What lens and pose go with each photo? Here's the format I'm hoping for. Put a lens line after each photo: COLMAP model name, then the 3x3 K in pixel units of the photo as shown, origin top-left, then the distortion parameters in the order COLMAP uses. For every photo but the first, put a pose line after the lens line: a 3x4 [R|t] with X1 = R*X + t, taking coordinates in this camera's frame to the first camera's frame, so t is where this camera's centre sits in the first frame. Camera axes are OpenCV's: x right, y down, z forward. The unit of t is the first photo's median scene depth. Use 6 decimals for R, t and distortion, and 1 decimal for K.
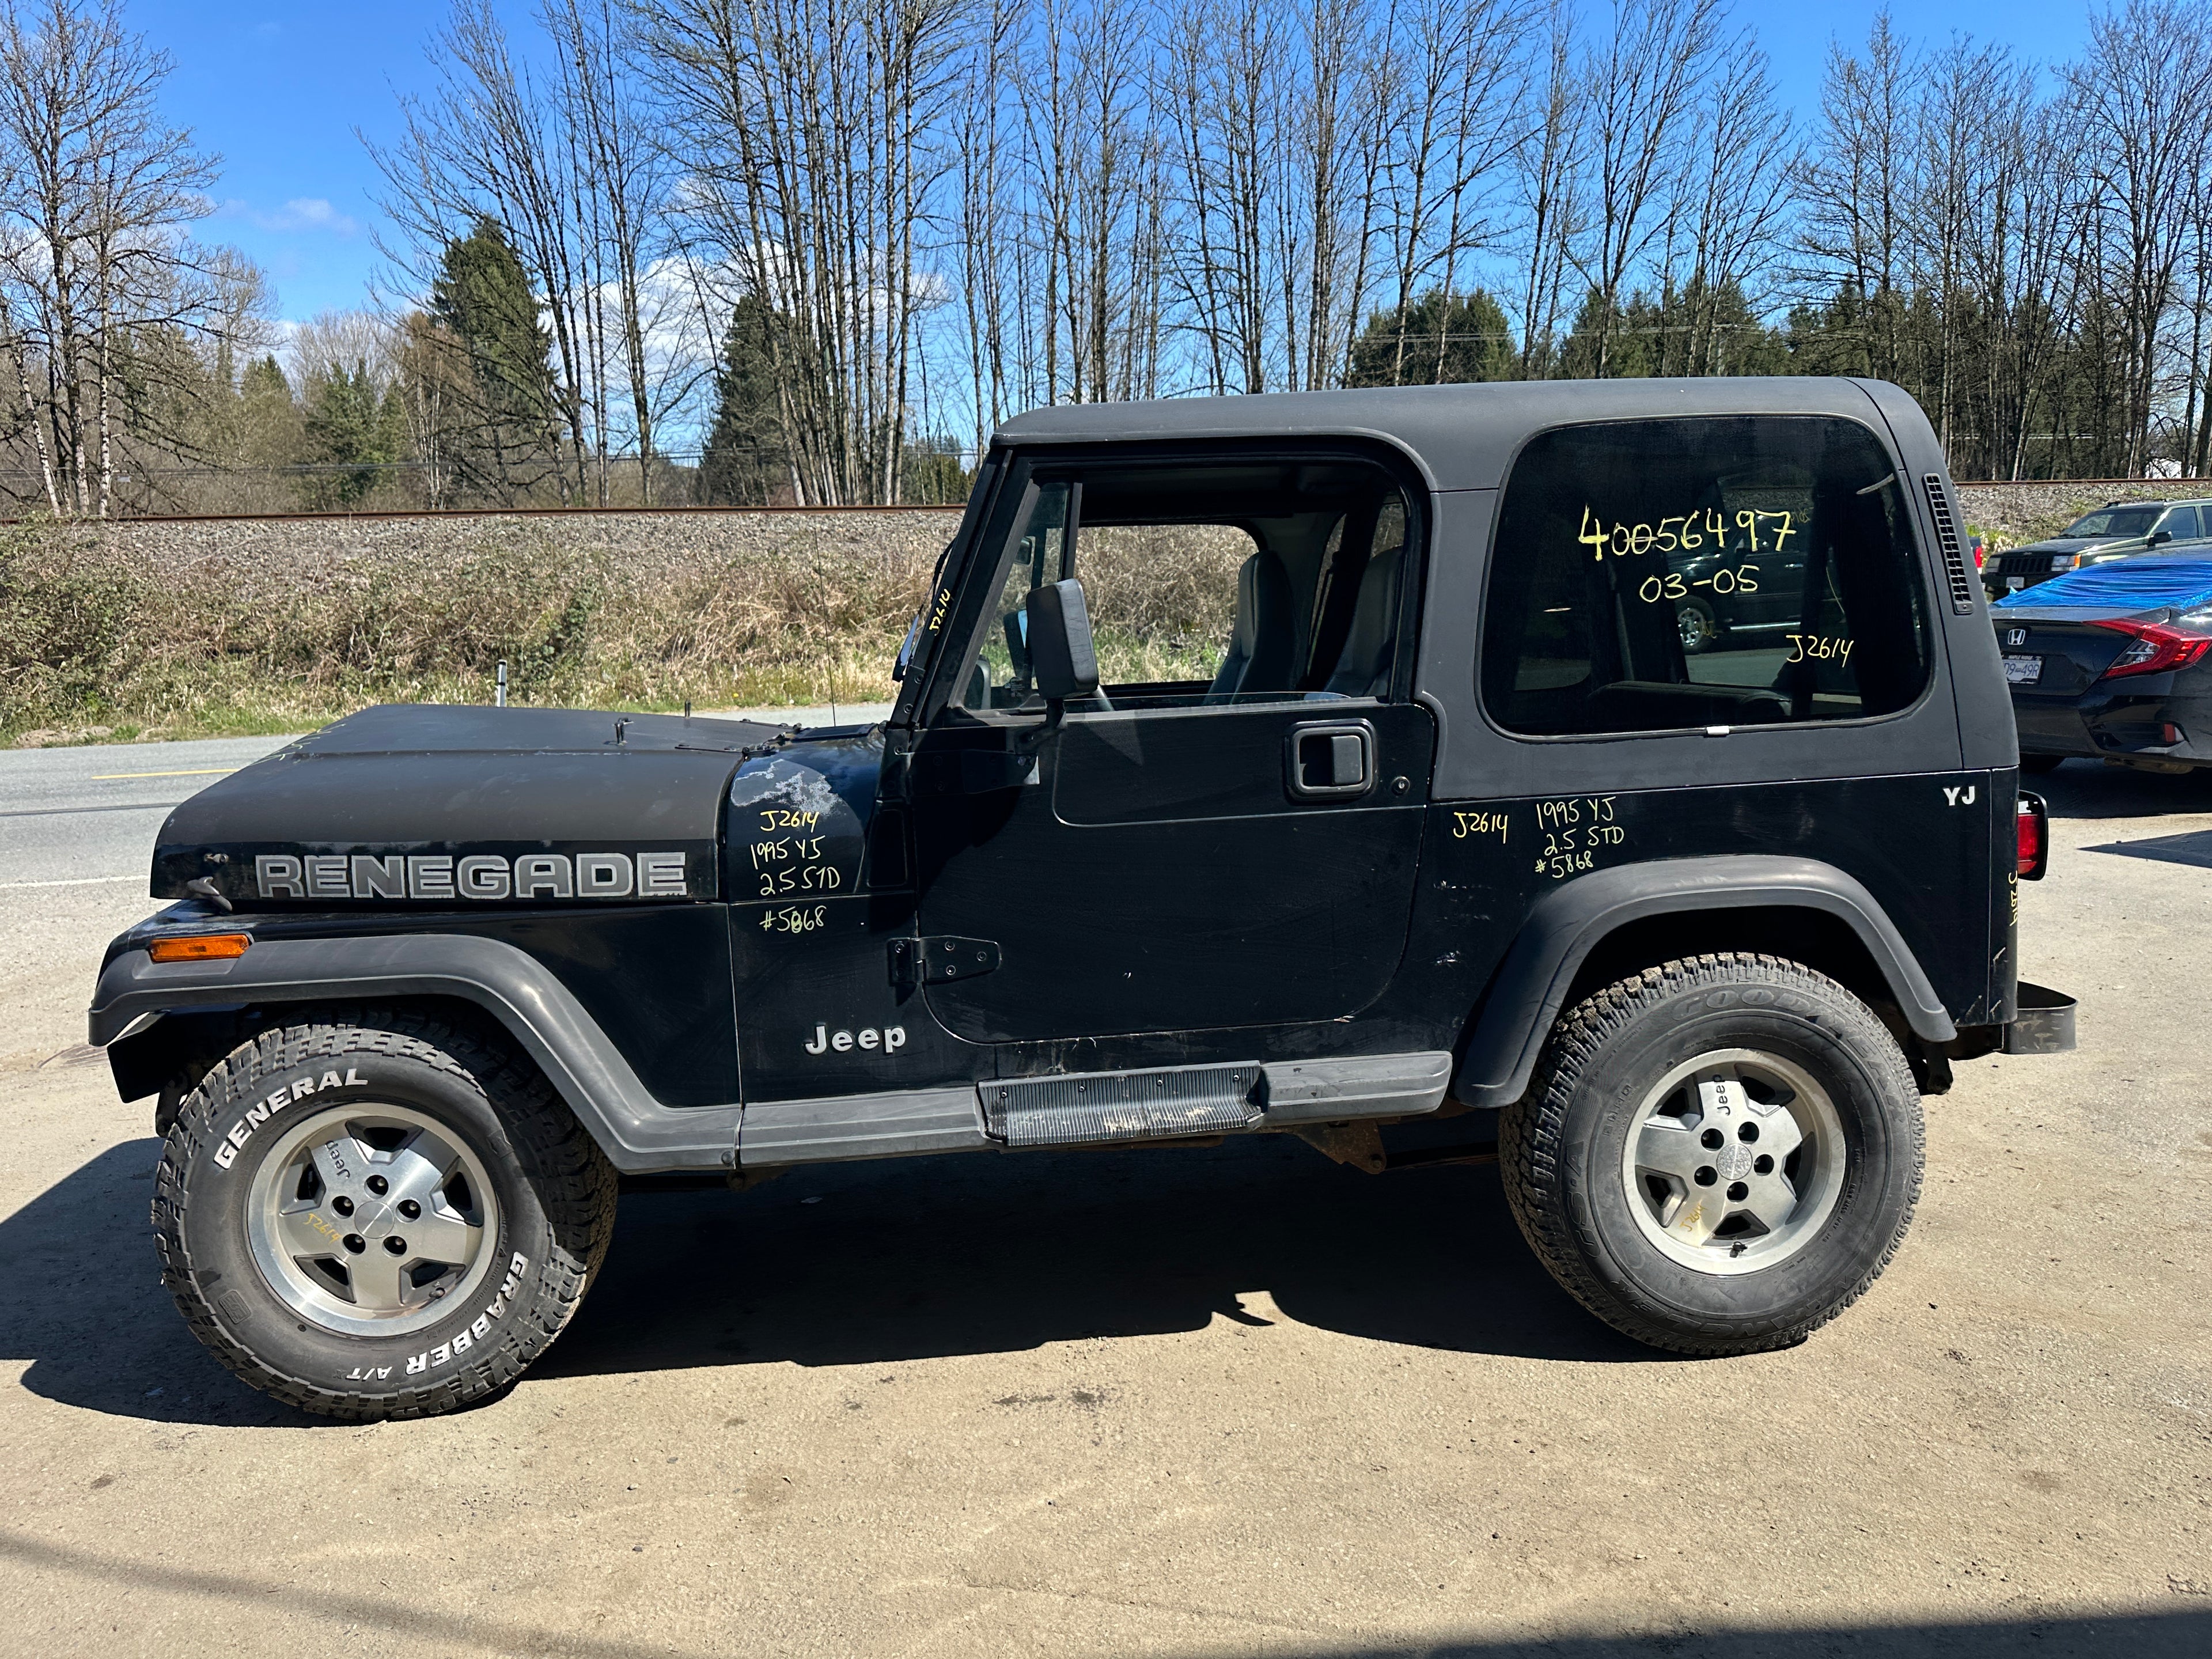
lens RADIAL K [[1563.4, 0, 1117.0], [0, 1563.4, 818.2], [0, 0, 1]] dist [0.027600, -0.033193]
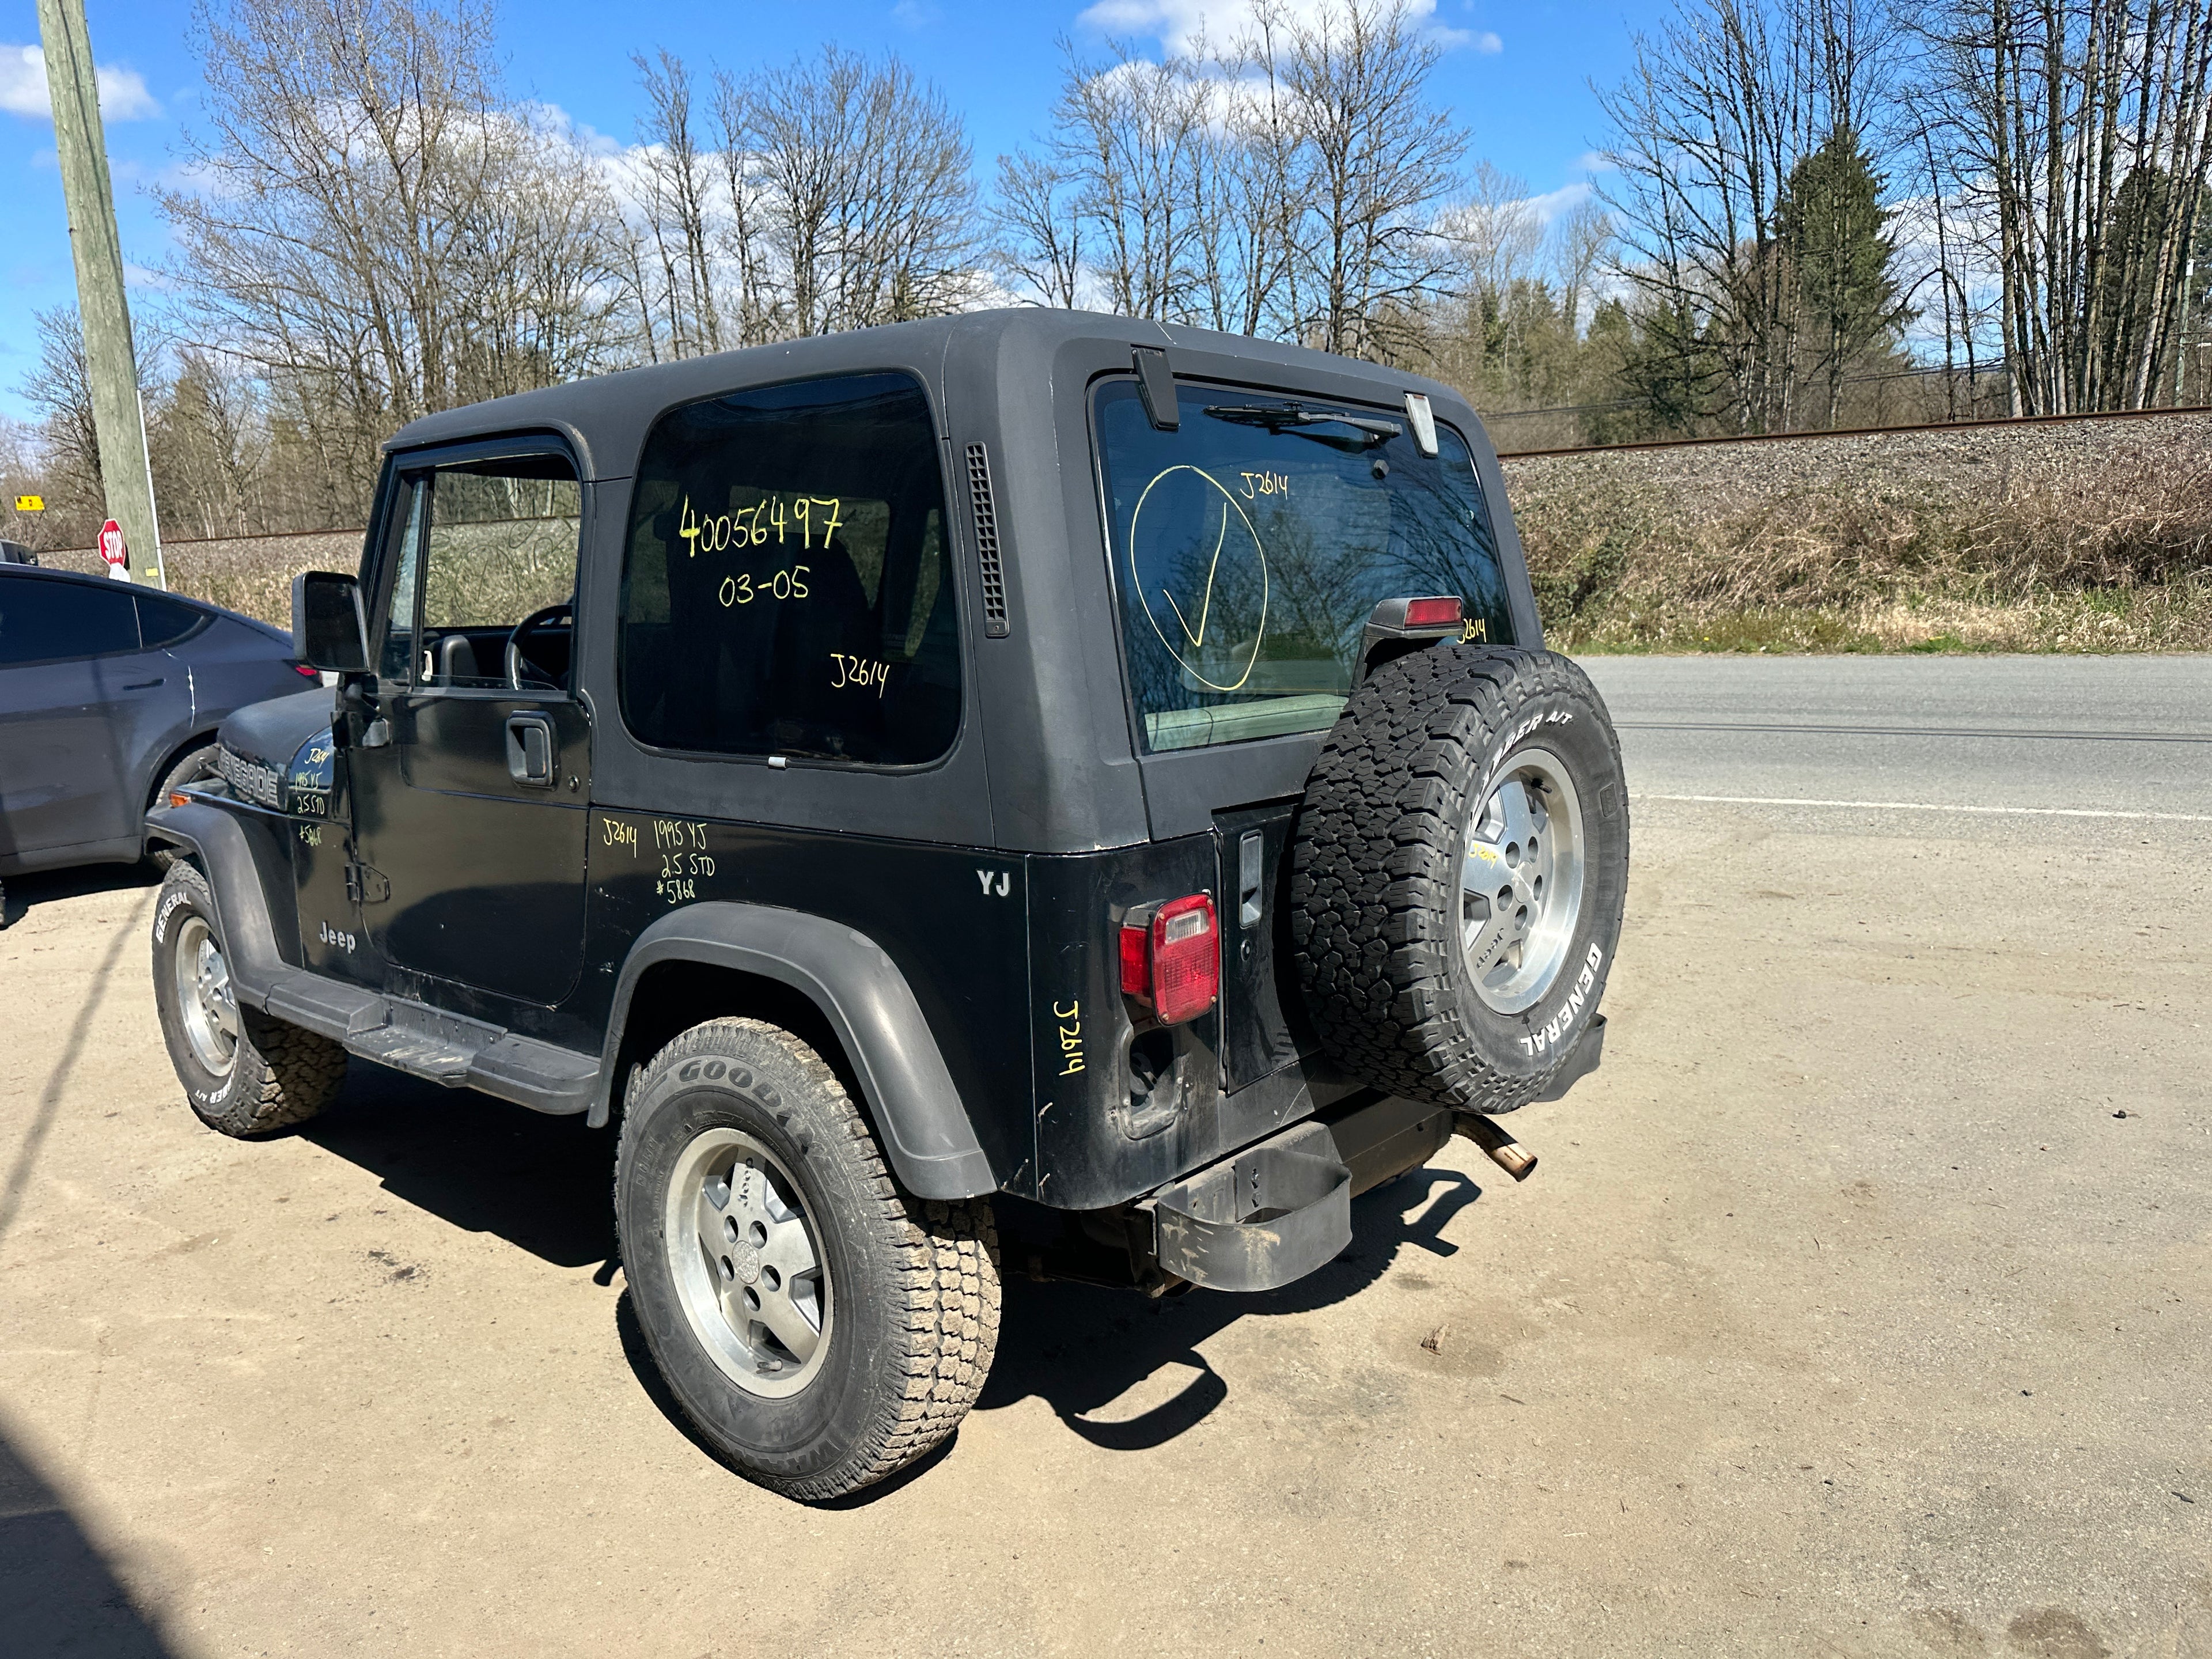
lens RADIAL K [[1563.4, 0, 1117.0], [0, 1563.4, 818.2], [0, 0, 1]] dist [0.027600, -0.033193]
pose [[0.697839, 0.125999, -0.705085, 1.107666], [-0.093887, 0.992003, 0.084349, -0.113686], [0.710075, 0.007336, 0.704088, 0.536678]]
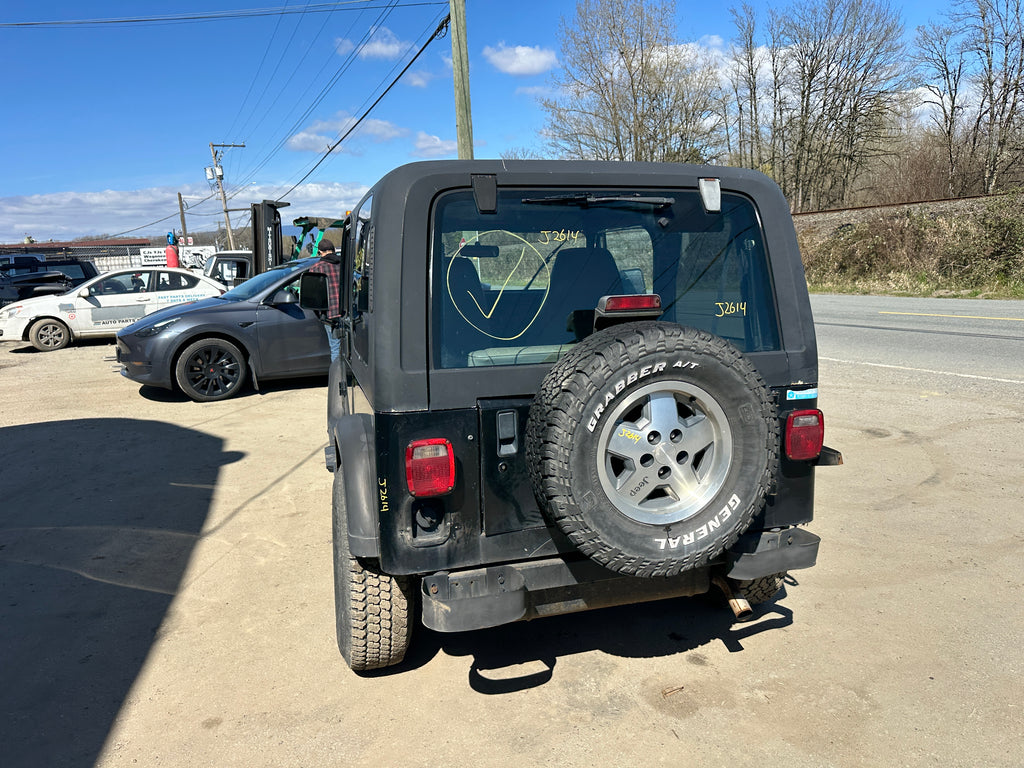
lens RADIAL K [[723.7, 0, 517.1], [0, 723.7, 378.8], [0, 0, 1]] dist [0.027600, -0.033193]
pose [[0.189320, 0.182644, -0.964779, 1.315611], [-0.106774, 0.980551, 0.164678, -0.203659], [0.976093, 0.071837, 0.205139, 1.008759]]
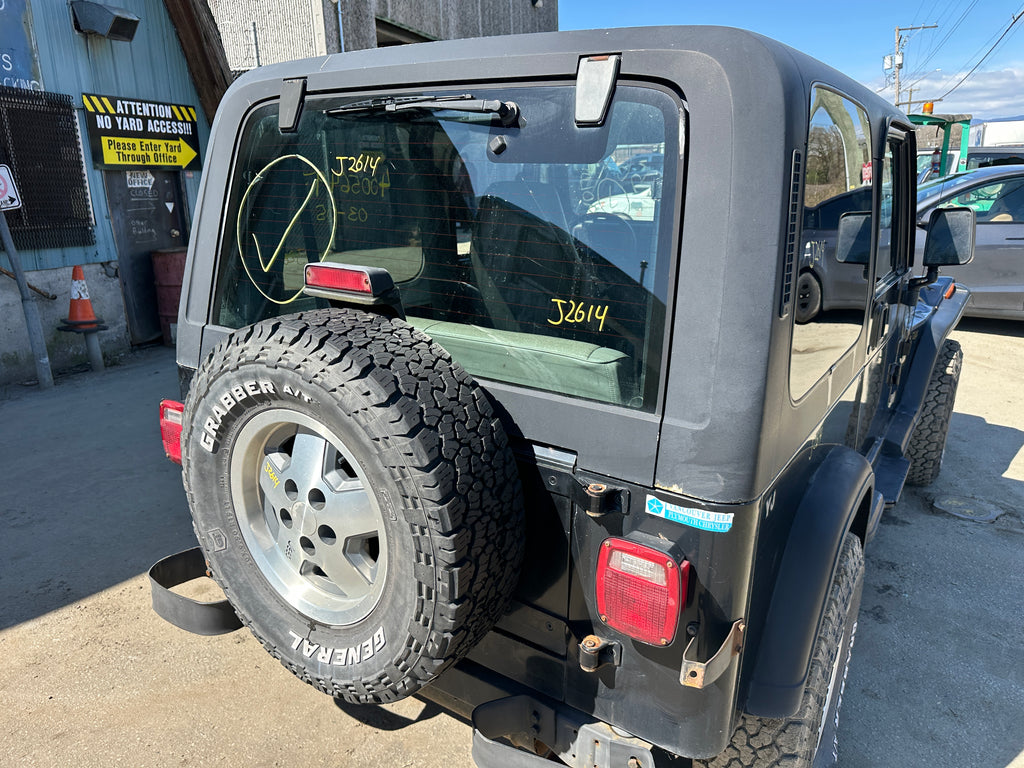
lens RADIAL K [[723.7, 0, 517.1], [0, 723.7, 378.8], [0, 0, 1]] dist [0.027600, -0.033193]
pose [[-0.618196, 0.247436, -0.746063, 0.900782], [-0.083070, 0.923278, 0.375043, -0.298282], [0.781622, 0.293825, -0.550212, 1.648273]]
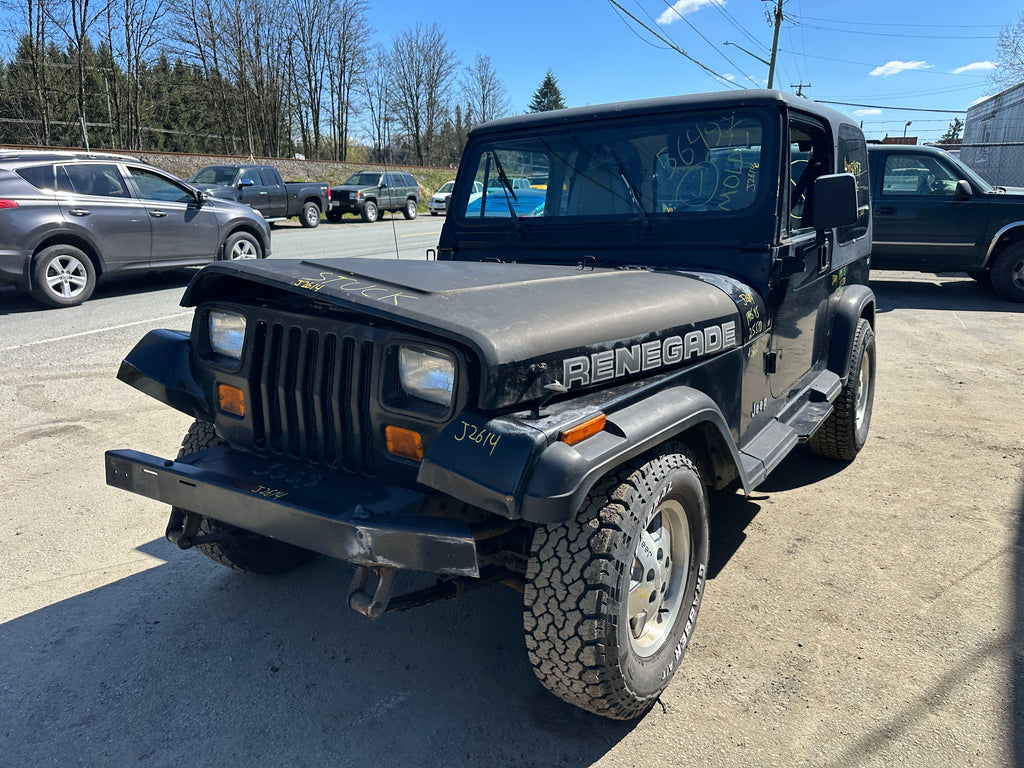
lens RADIAL K [[723.7, 0, 517.1], [0, 723.7, 378.8], [0, 0, 1]] dist [0.027600, -0.033193]
pose [[0.637048, -0.166440, 0.752641, -1.027385], [0.101135, 0.986017, 0.132446, -0.046142], [-0.764161, -0.008256, 0.644973, 0.616634]]
